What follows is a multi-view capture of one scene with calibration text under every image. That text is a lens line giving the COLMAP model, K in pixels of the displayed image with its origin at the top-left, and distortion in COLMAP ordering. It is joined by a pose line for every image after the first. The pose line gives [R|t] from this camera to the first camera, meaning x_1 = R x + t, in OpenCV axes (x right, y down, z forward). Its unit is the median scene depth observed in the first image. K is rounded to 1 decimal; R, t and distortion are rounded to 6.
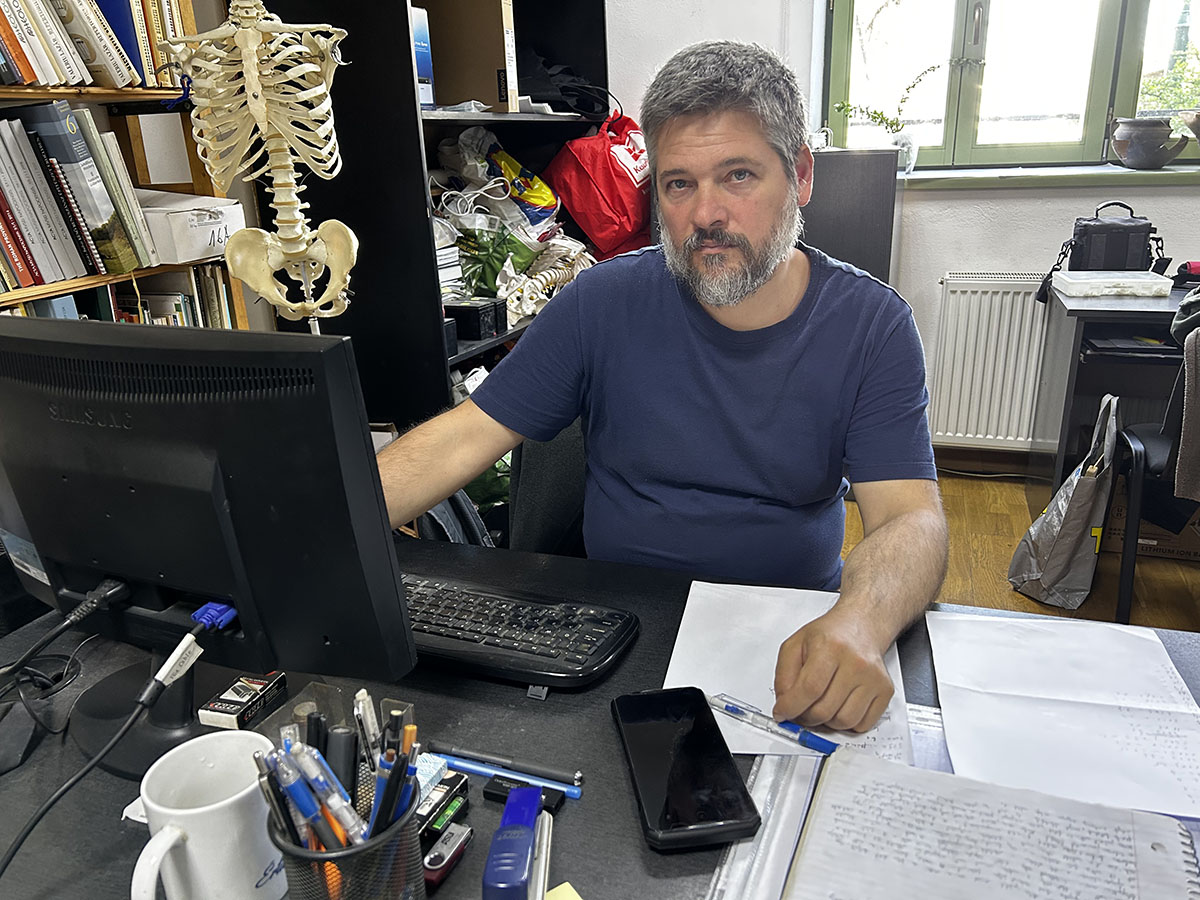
lens RADIAL K [[863.3, 0, 600.0], [0, 863.3, 450.0], [0, 0, 1]] dist [0.001401, -0.035156]
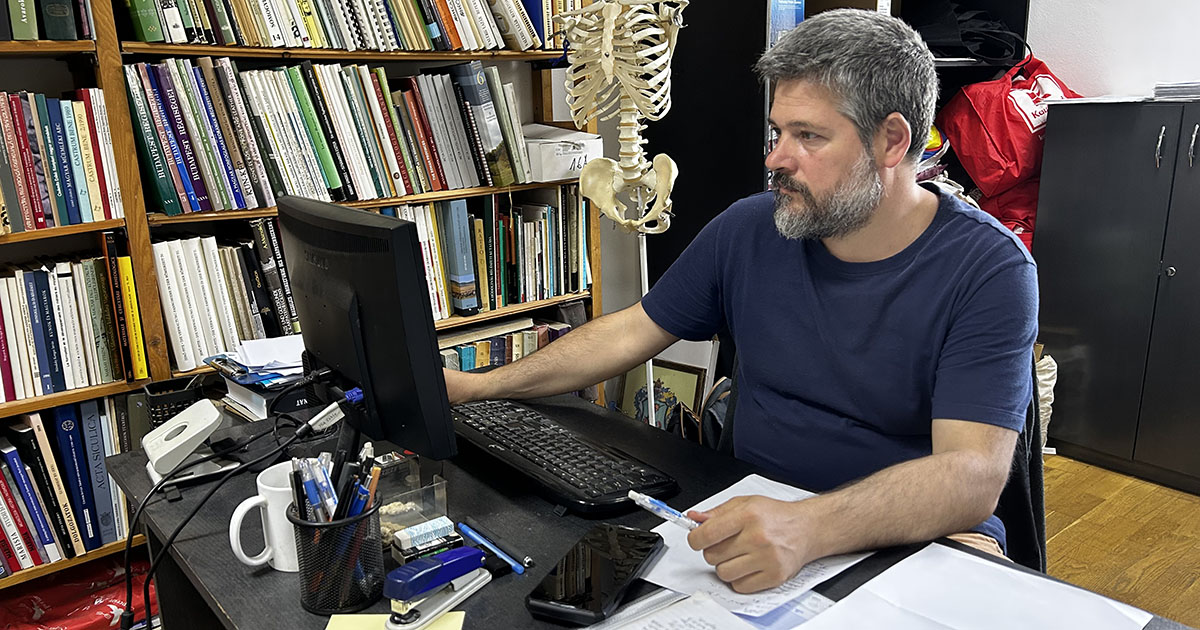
lens RADIAL K [[849.3, 0, 600.0], [0, 849.3, 315.0], [0, 0, 1]] dist [-0.001722, -0.005837]
pose [[0.860188, 0.129244, -0.493328, 0.247493], [-0.165947, 0.985643, -0.031131, 0.007544], [0.482222, 0.108645, 0.869286, -0.053439]]
